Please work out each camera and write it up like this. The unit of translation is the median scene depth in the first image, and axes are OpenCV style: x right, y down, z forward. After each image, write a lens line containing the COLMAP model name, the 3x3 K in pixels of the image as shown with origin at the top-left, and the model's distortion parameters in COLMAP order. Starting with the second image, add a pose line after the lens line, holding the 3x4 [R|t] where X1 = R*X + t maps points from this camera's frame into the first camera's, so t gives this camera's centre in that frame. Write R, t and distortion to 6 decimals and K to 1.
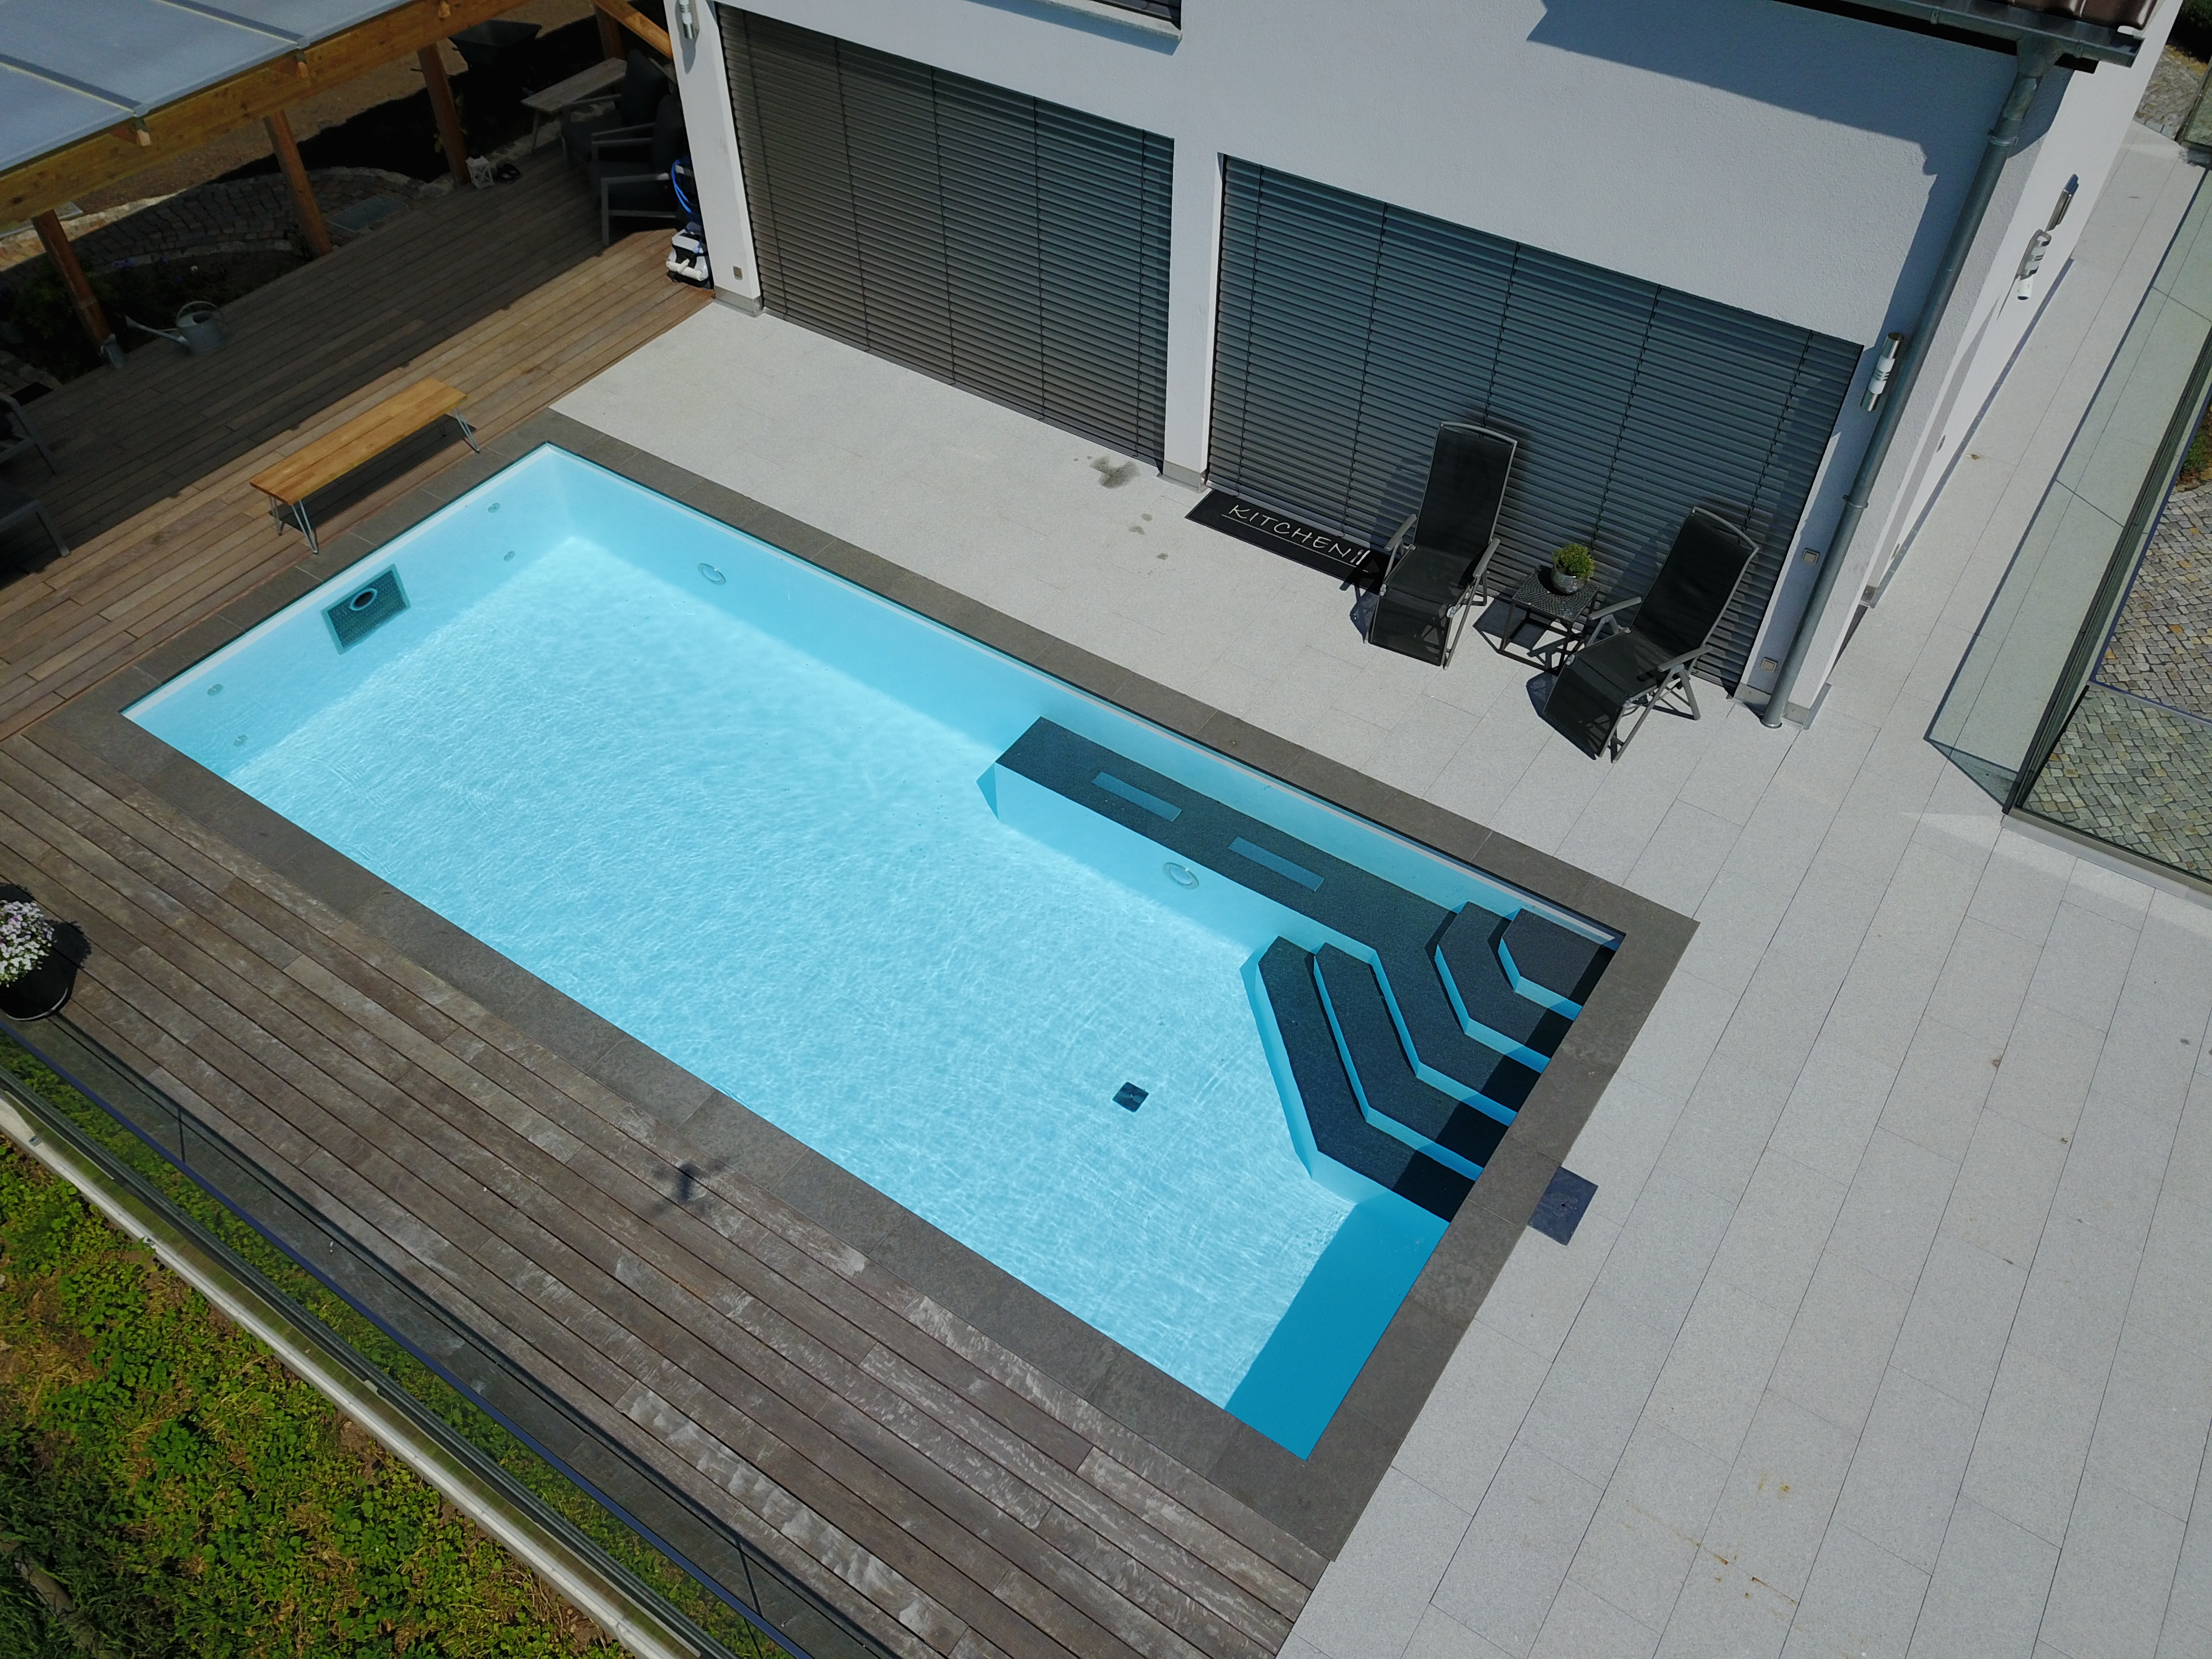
lens RADIAL K [[1675.9, 0, 1098.5], [0, 1675.9, 832.5], [0, 0, 1]] dist [0.021108, -0.023922]
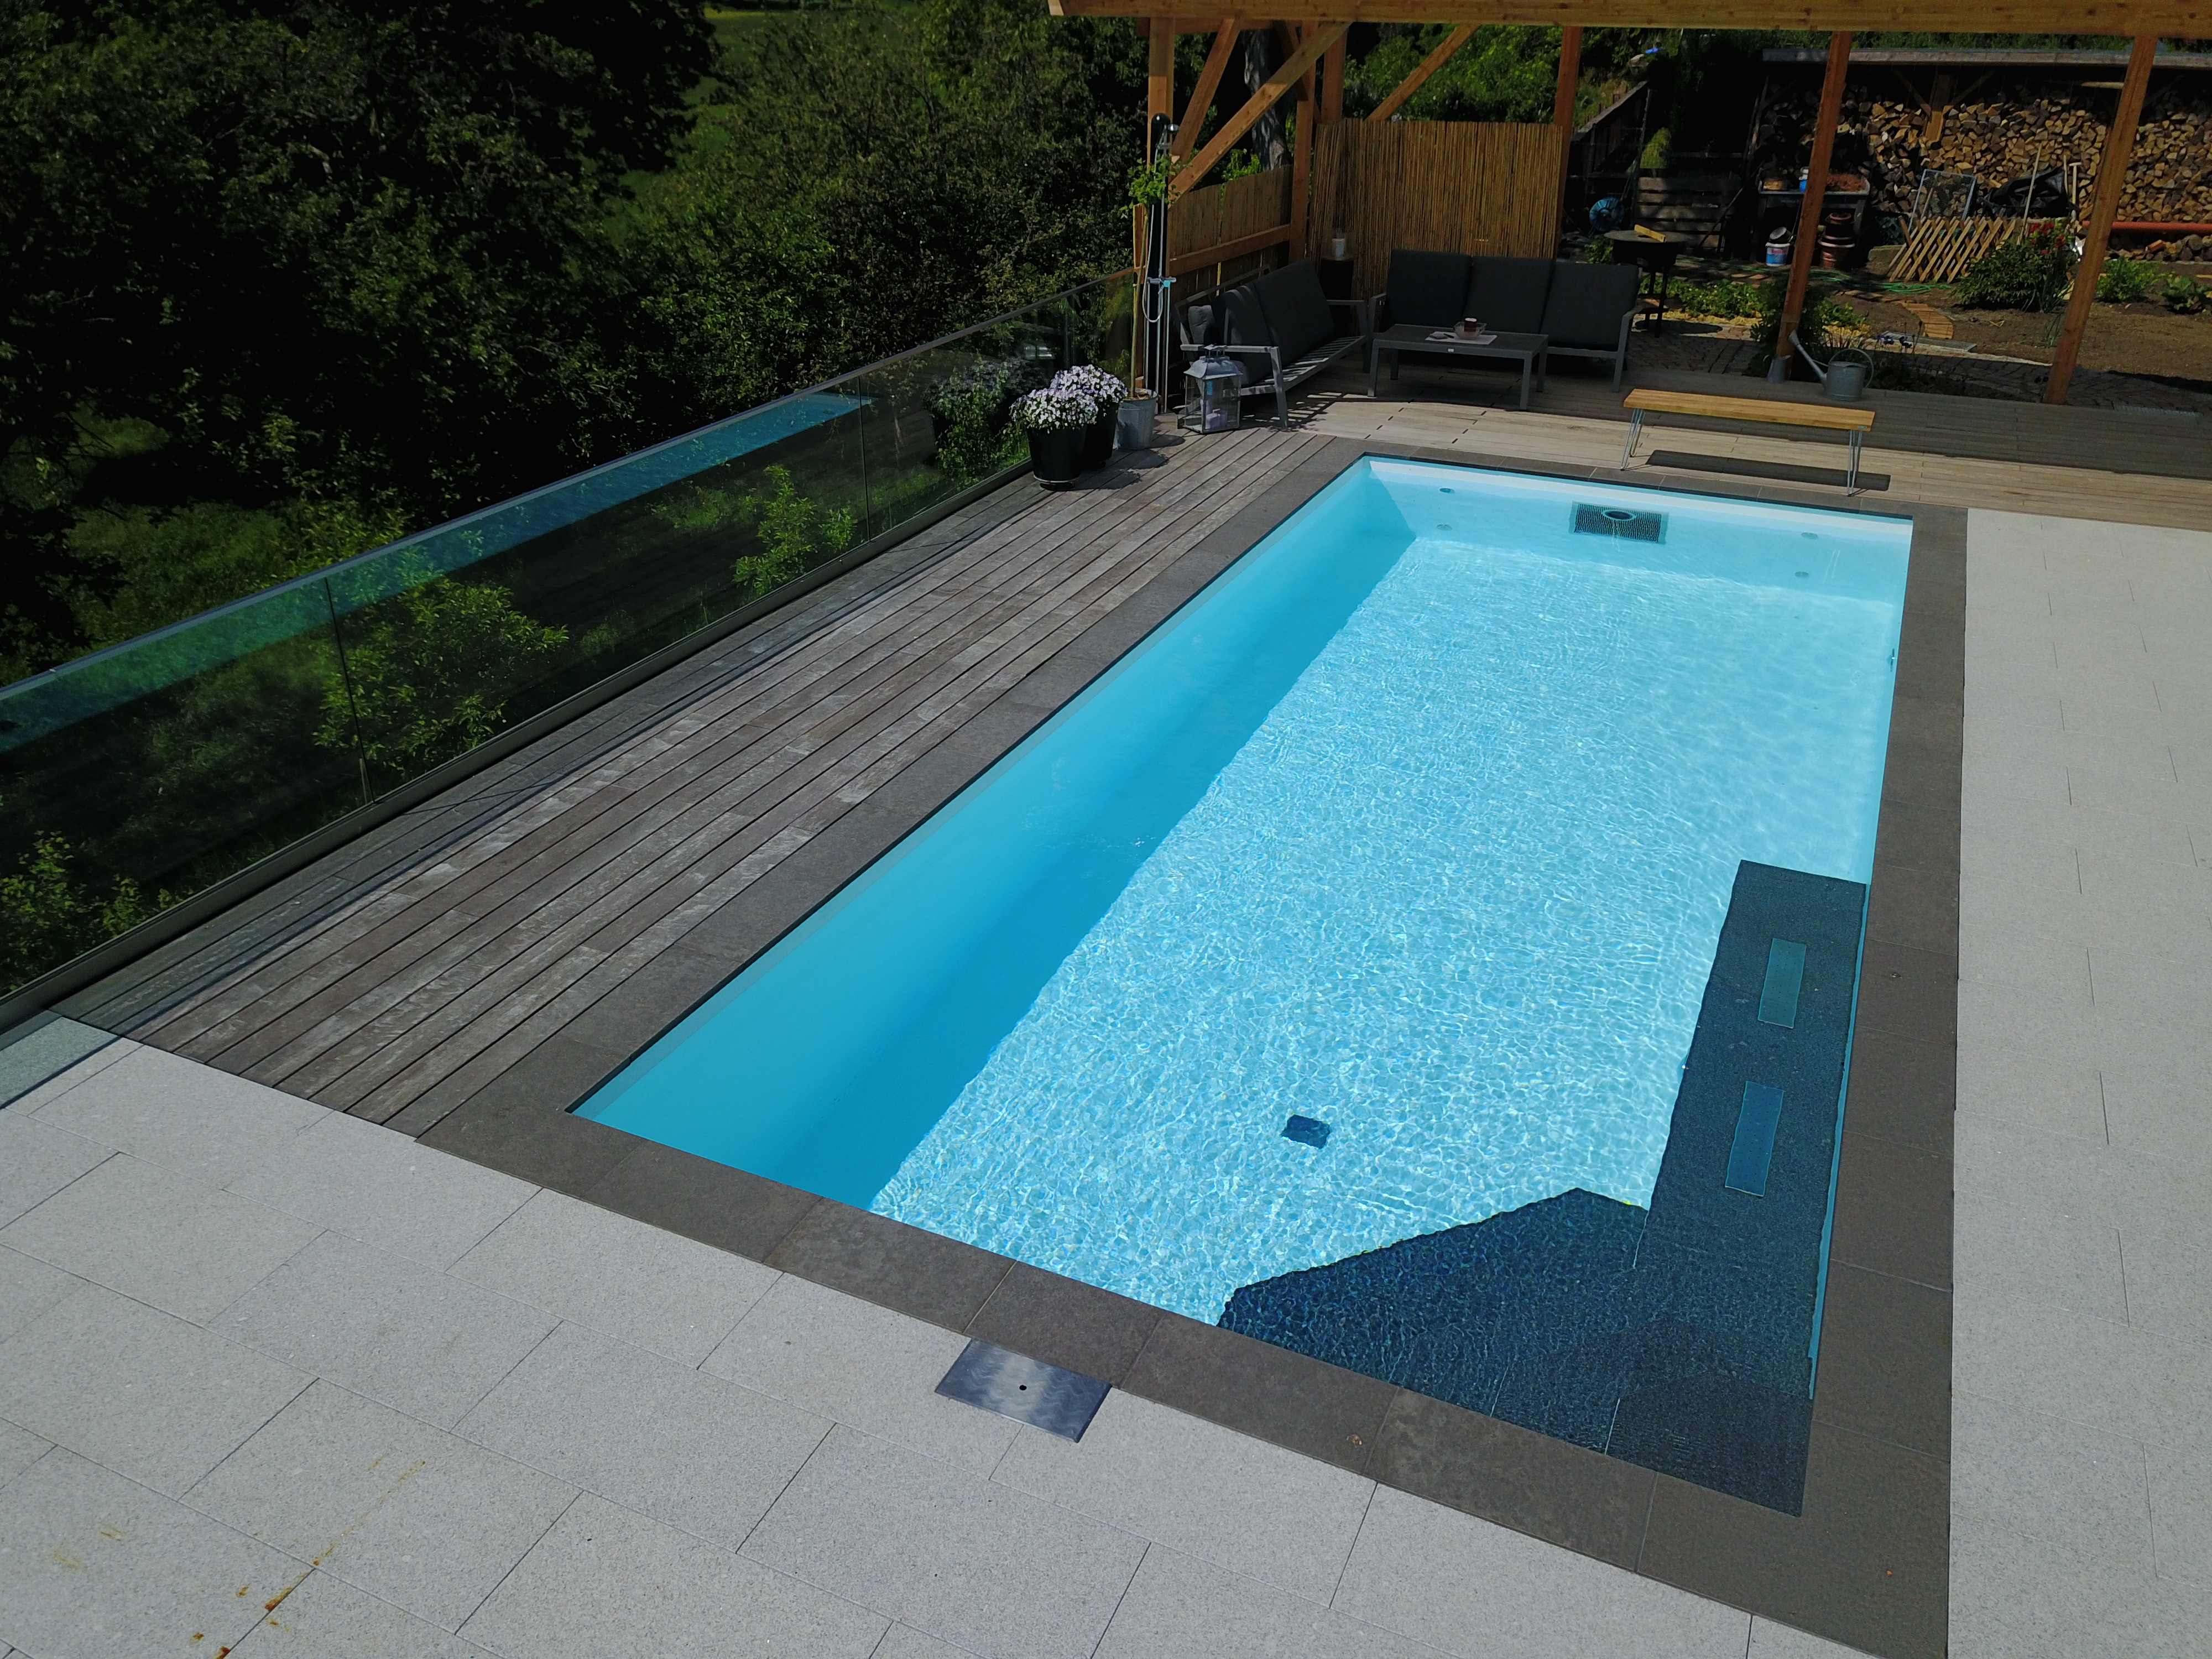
lens RADIAL K [[1675.9, 0, 1094.7], [0, 1675.9, 826.7], [0, 0, 1]] dist [0.021108, -0.023922]
pose [[0.165549, 0.458850, -0.872955, 0.500417], [-0.723830, 0.657735, 0.208456, -0.010738], [0.669823, 0.597362, 0.441017, 0.528296]]
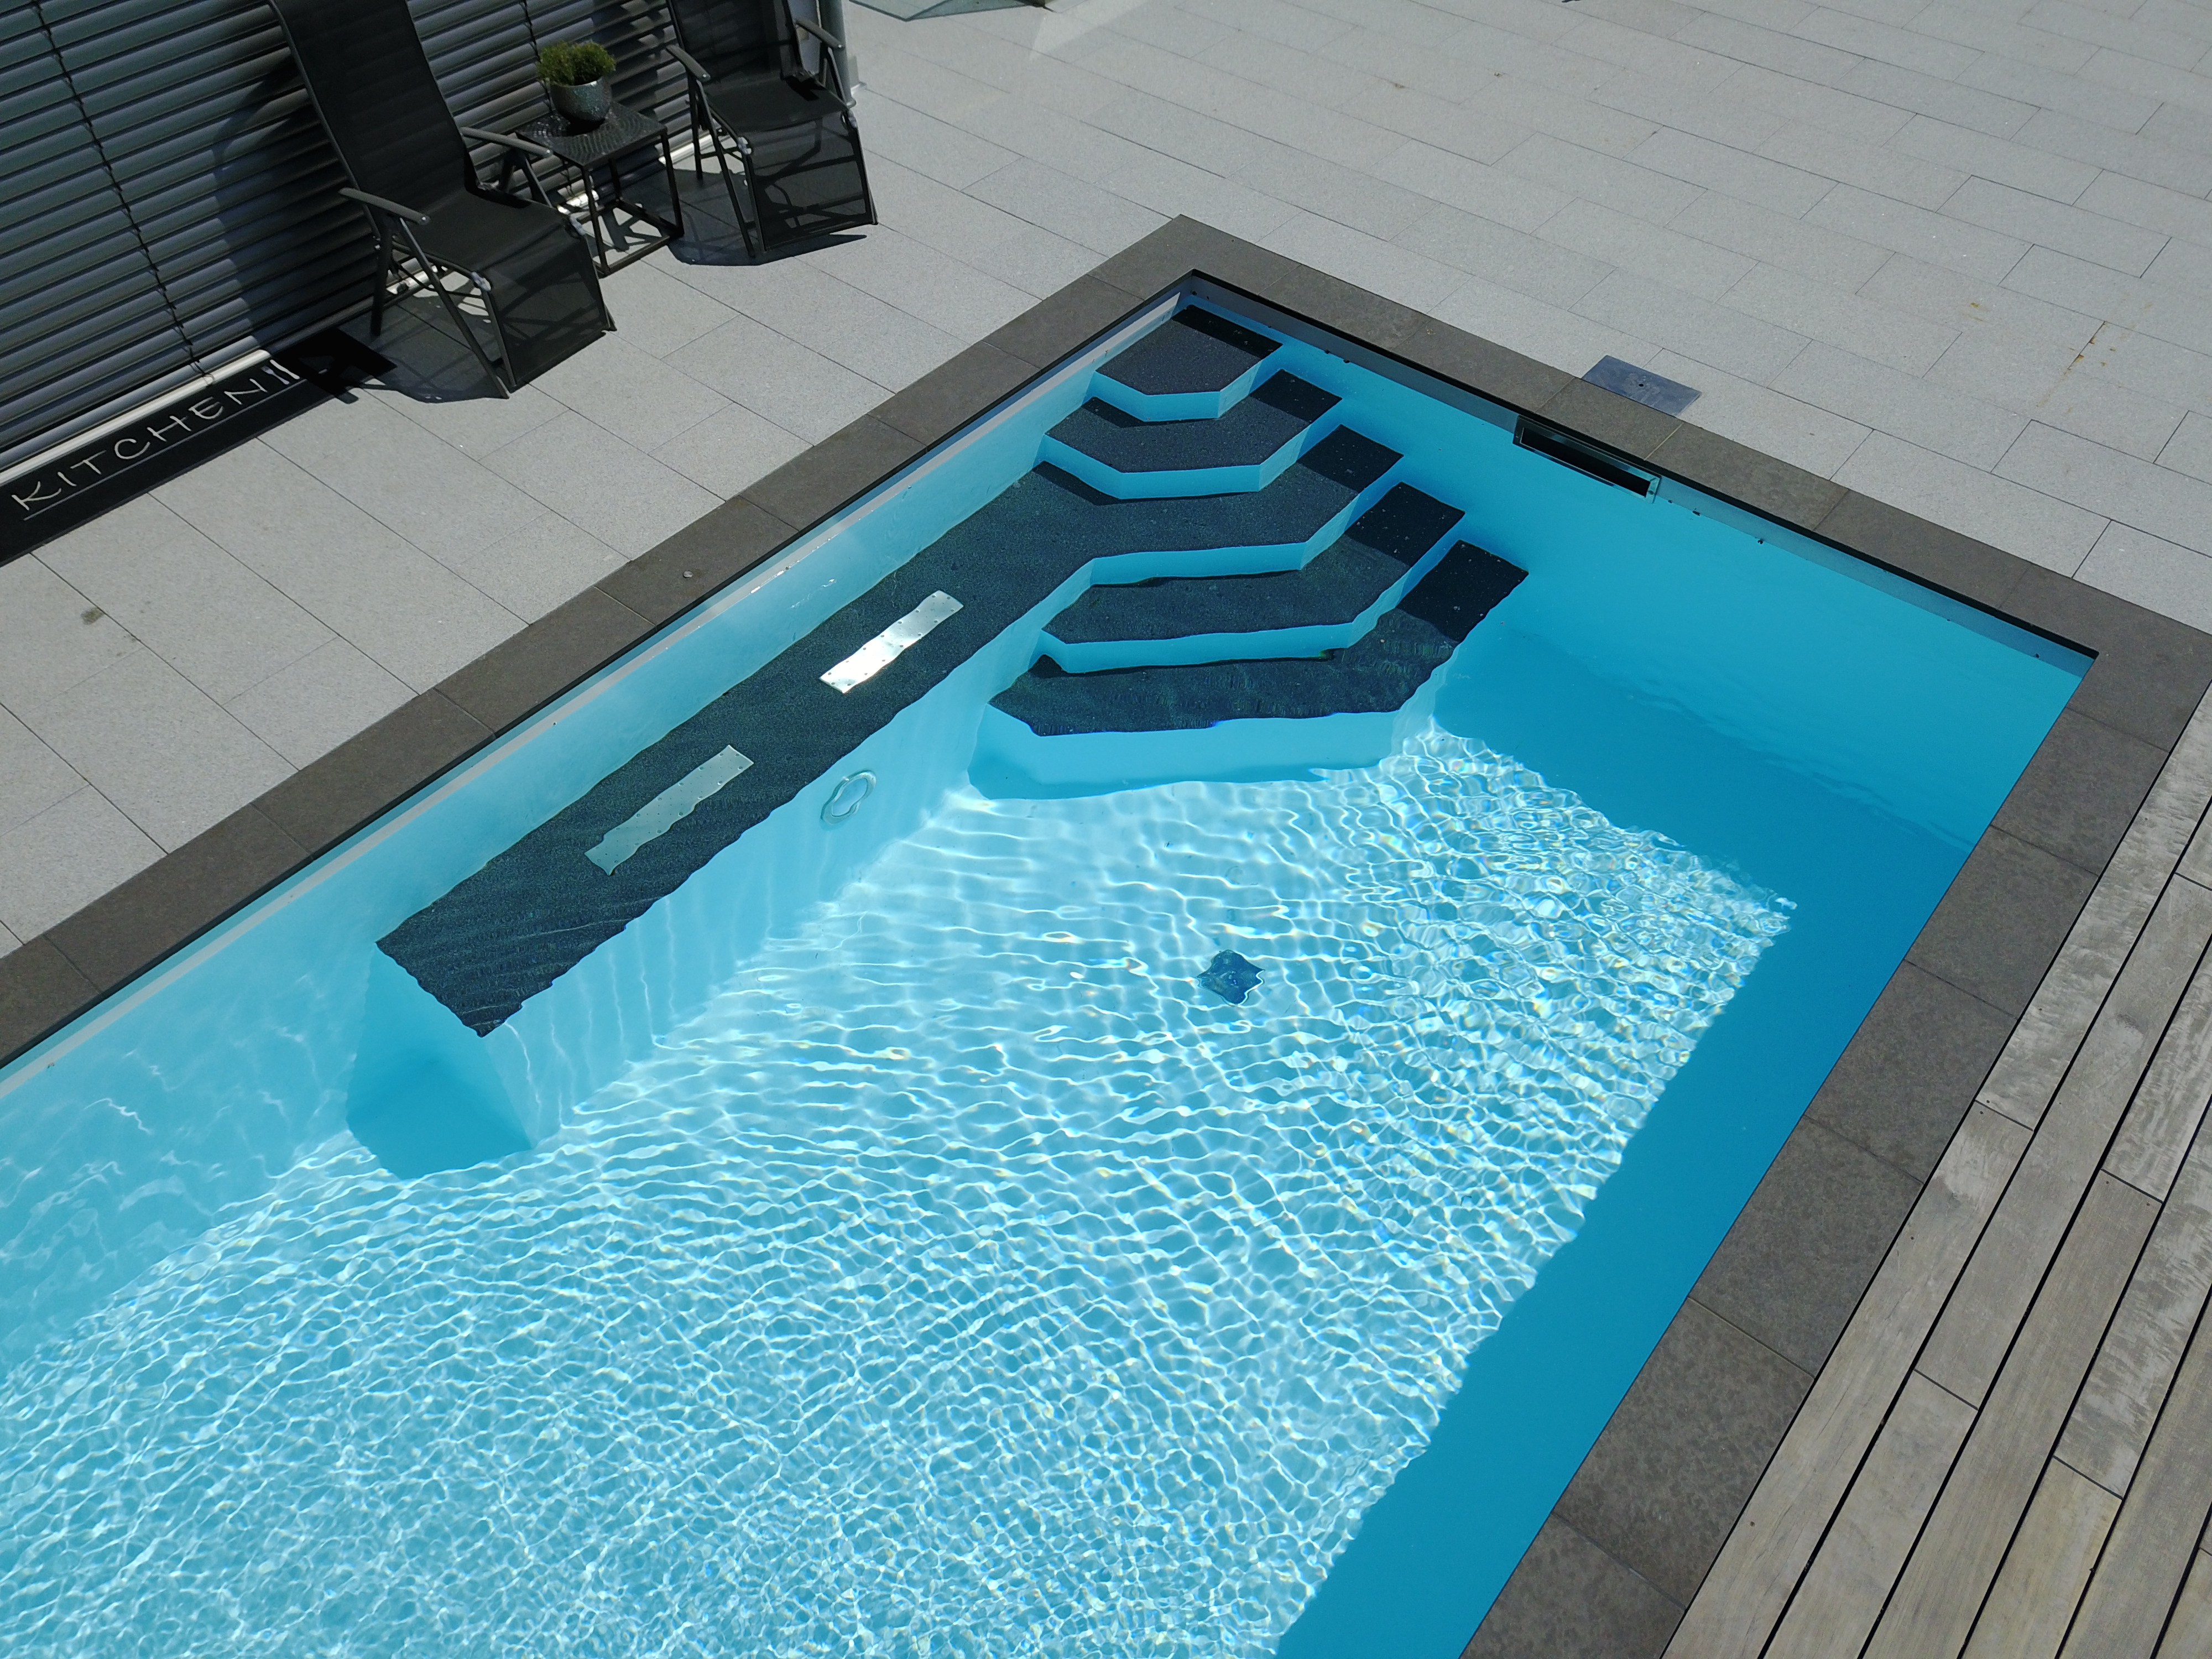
lens RADIAL K [[1675.9, 0, 1085.3], [0, 1675.9, 813.1], [0, 0, 1]] dist [0.021108, -0.023922]
pose [[0.100854, -0.738900, 0.666224, -0.312235], [0.730923, 0.509329, 0.454241, -0.162856], [-0.674966, 0.441147, 0.591448, 0.620783]]
